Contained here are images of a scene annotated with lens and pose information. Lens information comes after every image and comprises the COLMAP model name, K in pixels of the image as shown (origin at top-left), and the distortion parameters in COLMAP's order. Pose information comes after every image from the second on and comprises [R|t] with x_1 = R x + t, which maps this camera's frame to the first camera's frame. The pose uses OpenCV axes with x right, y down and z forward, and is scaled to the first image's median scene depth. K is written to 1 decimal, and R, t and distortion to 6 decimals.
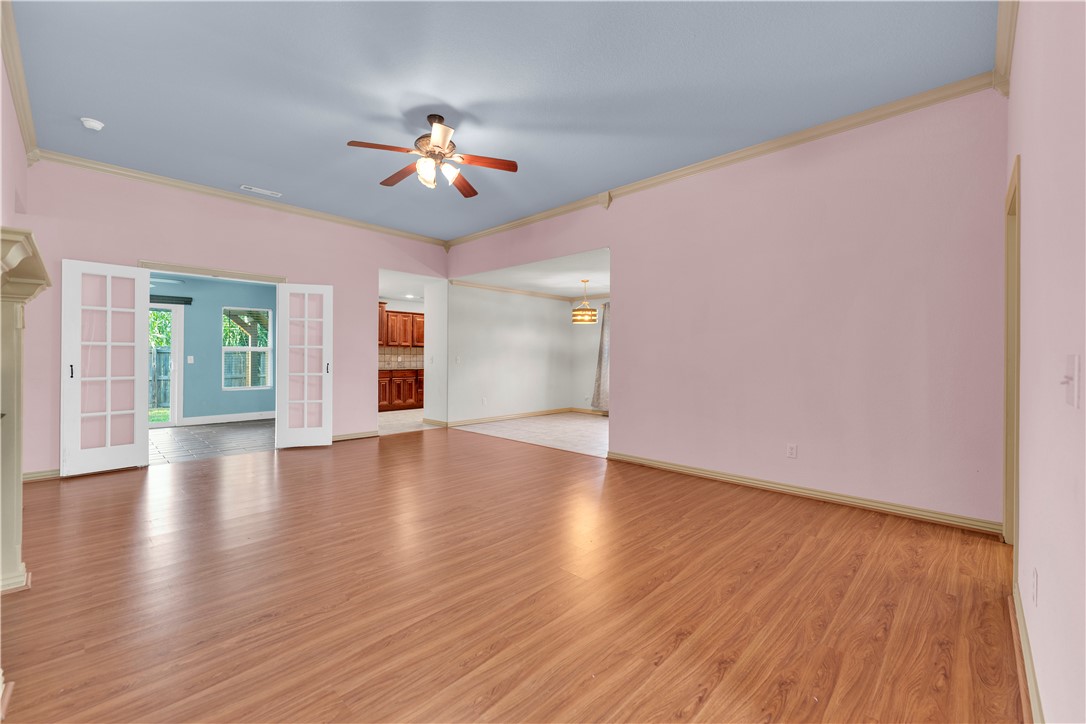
lens RADIAL K [[450.4, 0, 542.0], [0, 450.4, 356.4], [0, 0, 1]] dist [0.000439, 0.000220]
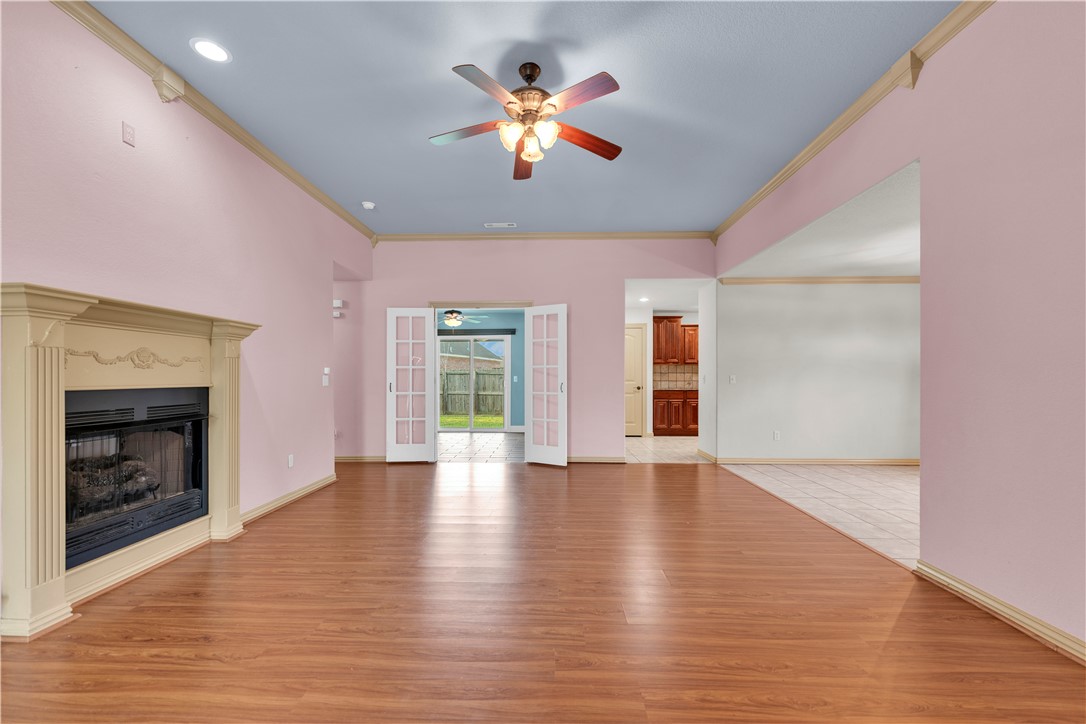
lens RADIAL K [[444.9, 0, 540.4], [0, 444.9, 373.4], [0, 0, 1]] dist [0.003733, 0.000141]
pose [[0.669495, -0.008781, -0.742764, 0.235949], [0.005201, 0.999961, -0.007134, 0.001740], [0.742798, 0.000913, 0.669515, 0.340544]]
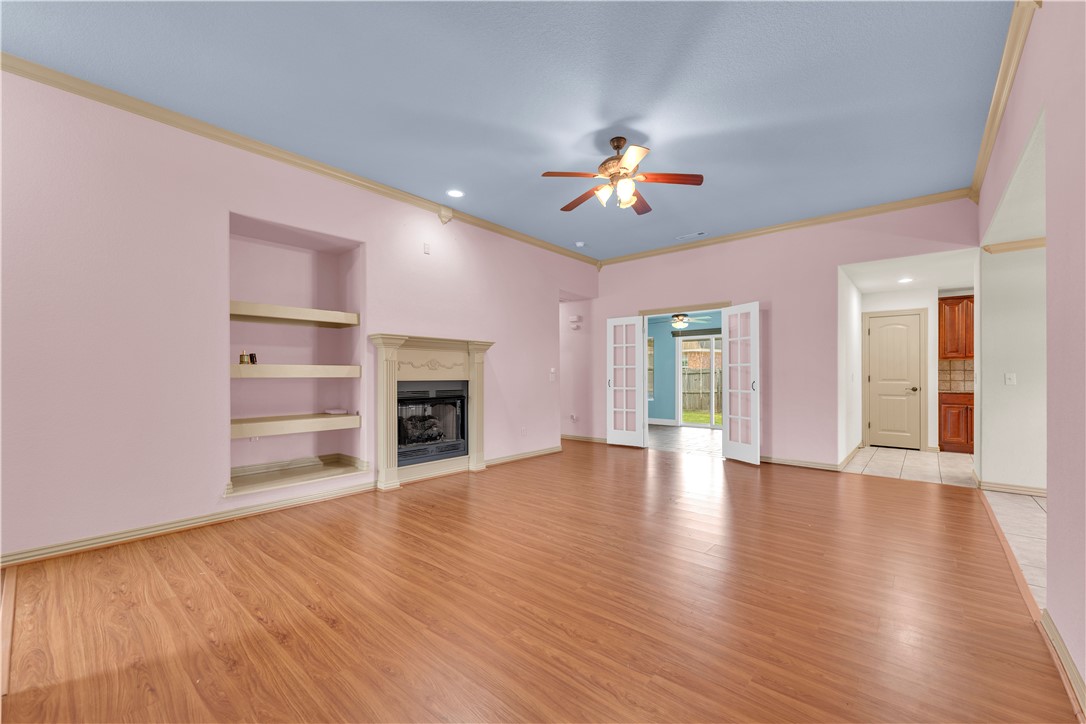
lens RADIAL K [[444.4, 0, 537.5], [0, 444.4, 371.4], [0, 0, 1]] dist [0.002212, 0.000188]
pose [[0.042096, -0.010053, -0.999063, 0.520055], [0.002951, 0.999946, -0.009937, 0.003091], [0.999109, -0.002530, 0.042123, 0.527942]]
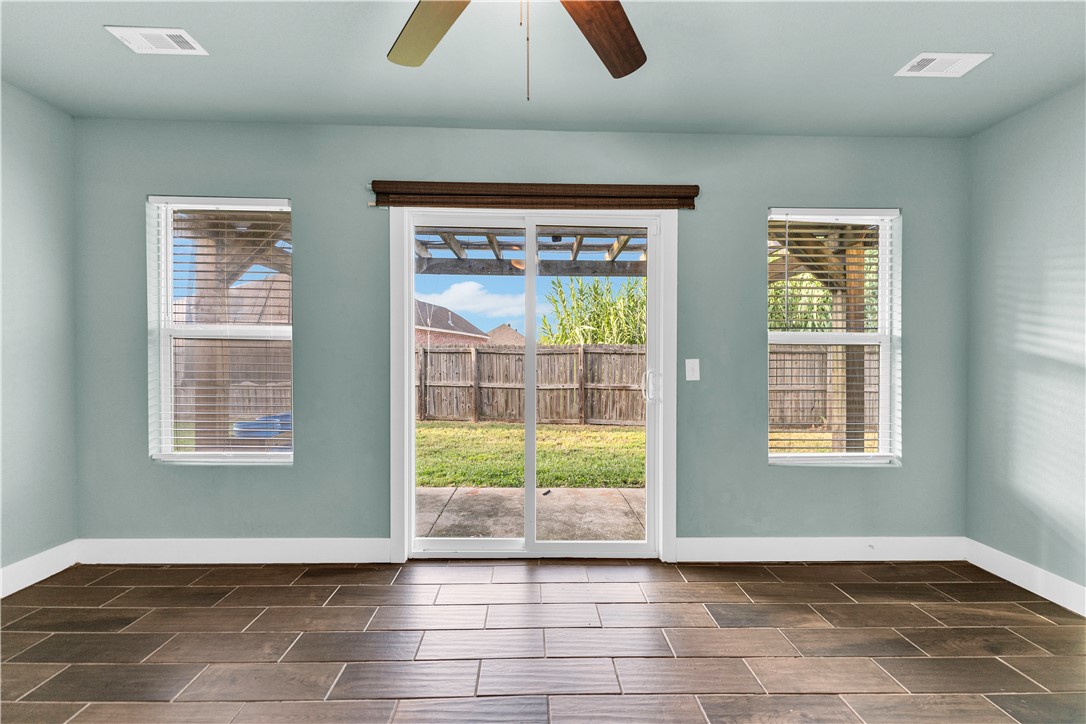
lens RADIAL K [[437.7, 0, 539.3], [0, 437.7, 360.3], [0, 0, 1]] dist [0.002720, 0.000147]
pose [[0.709358, 0.008942, -0.704792, -0.896425], [-0.004715, 0.999957, 0.007942, -0.003036], [0.704833, -0.002310, 0.709370, 0.975303]]
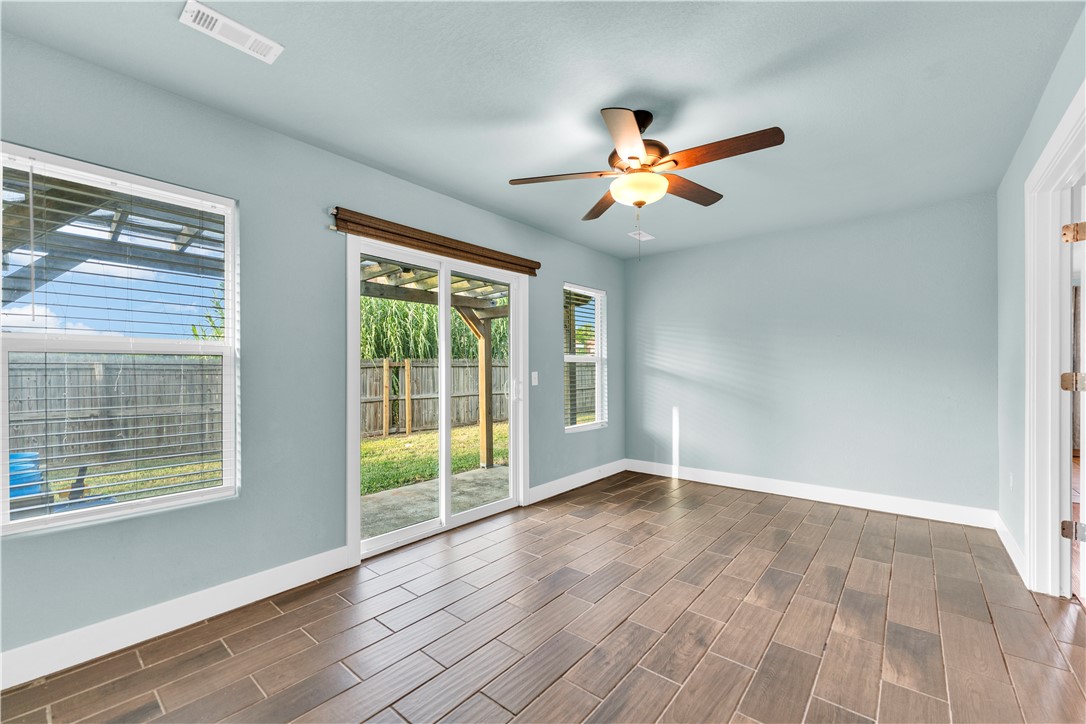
lens RADIAL K [[444.4, 0, 537.5], [0, 444.4, 371.4], [0, 0, 1]] dist [0.002212, 0.000188]
pose [[0.998178, -0.008704, 0.059711, -1.154222], [0.008409, 0.999951, 0.005187, -0.005953], [-0.059753, -0.004675, 0.998202, 0.677096]]
